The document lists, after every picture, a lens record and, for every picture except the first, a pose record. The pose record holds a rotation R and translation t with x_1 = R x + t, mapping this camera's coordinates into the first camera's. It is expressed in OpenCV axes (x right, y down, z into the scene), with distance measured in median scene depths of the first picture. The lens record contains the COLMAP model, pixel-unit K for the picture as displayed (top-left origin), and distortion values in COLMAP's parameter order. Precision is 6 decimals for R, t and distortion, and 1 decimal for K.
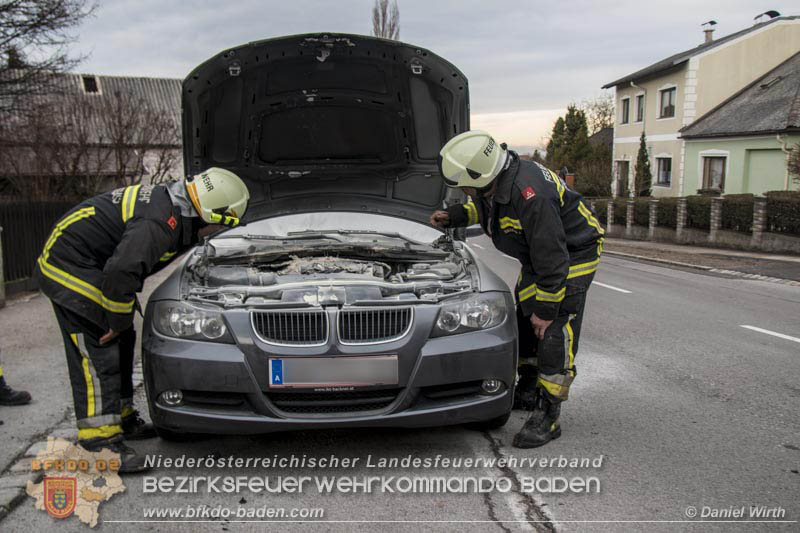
lens RADIAL K [[756.2, 0, 400.6], [0, 756.2, 262.6], [0, 0, 1]] dist [-0.019148, 0.000000]
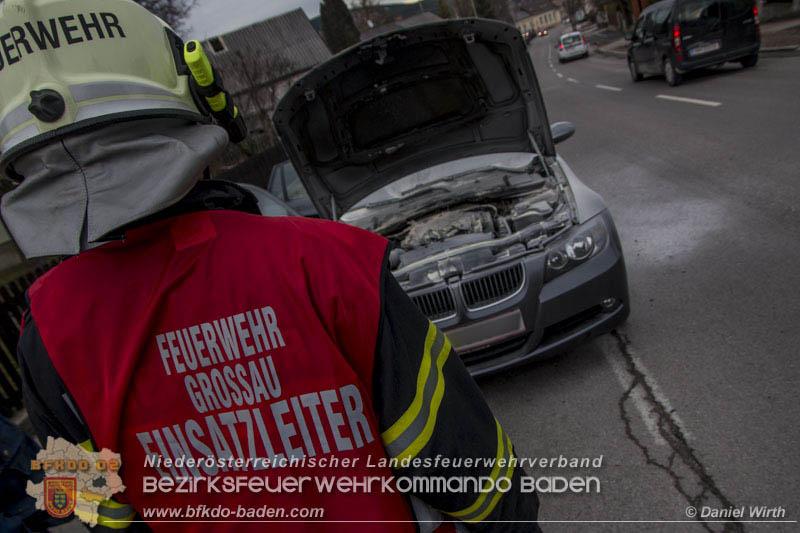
lens RADIAL K [[622.4, 0, 402.1], [0, 622.4, 268.8], [0, 0, 1]] dist [-0.087924, 0.012022]
pose [[0.941652, -0.236340, -0.239655, 0.064037], [0.292889, 0.926197, 0.237435, -0.195905], [0.165852, -0.293773, 0.941377, 0.097058]]
